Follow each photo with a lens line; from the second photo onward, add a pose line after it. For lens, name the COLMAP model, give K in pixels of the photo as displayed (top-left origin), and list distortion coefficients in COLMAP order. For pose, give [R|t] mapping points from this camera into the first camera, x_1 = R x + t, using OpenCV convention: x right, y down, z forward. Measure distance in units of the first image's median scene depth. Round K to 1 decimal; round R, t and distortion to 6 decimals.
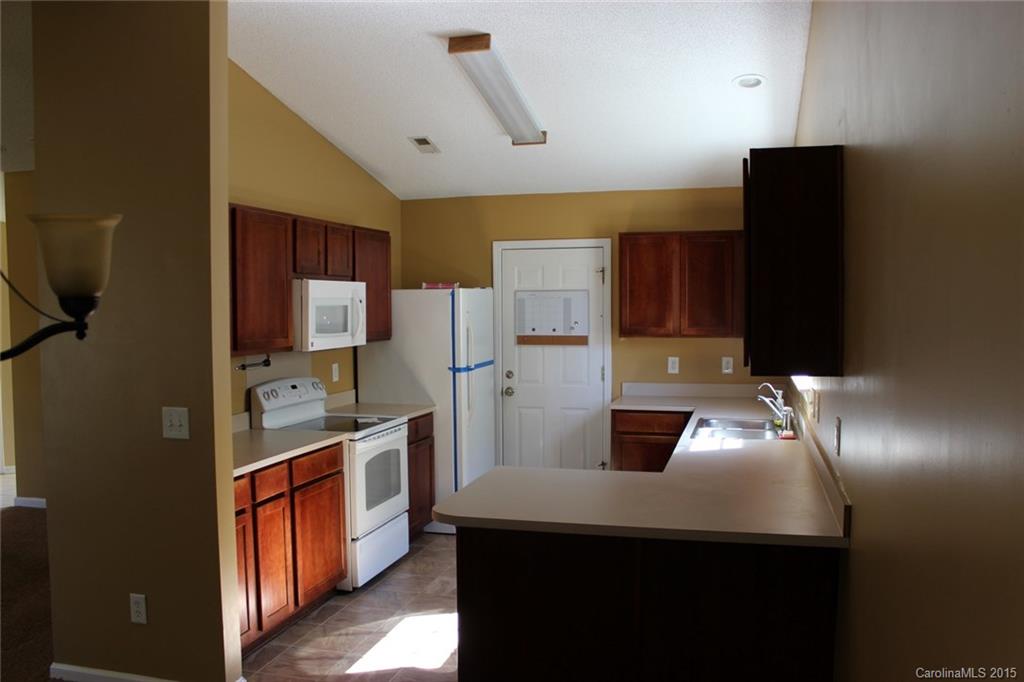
lens RADIAL K [[866.8, 0, 512.0], [0, 866.8, 341.0], [0, 0, 1]] dist [-0.164145, 0.167867]
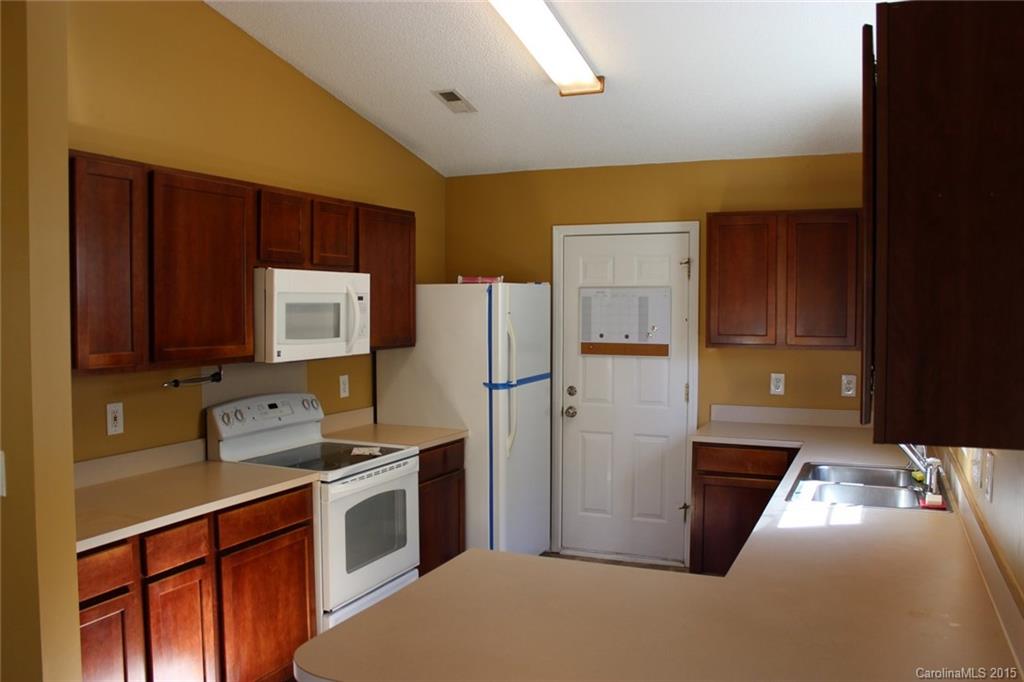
lens RADIAL K [[866.8, 0, 512.0], [0, 866.8, 341.0], [0, 0, 1]] dist [-0.164145, 0.167867]
pose [[0.989748, 0.014384, -0.142102, 0.070593], [-0.014351, 0.999896, 0.001251, -0.009864], [0.142105, 0.000801, 0.989851, 0.242937]]
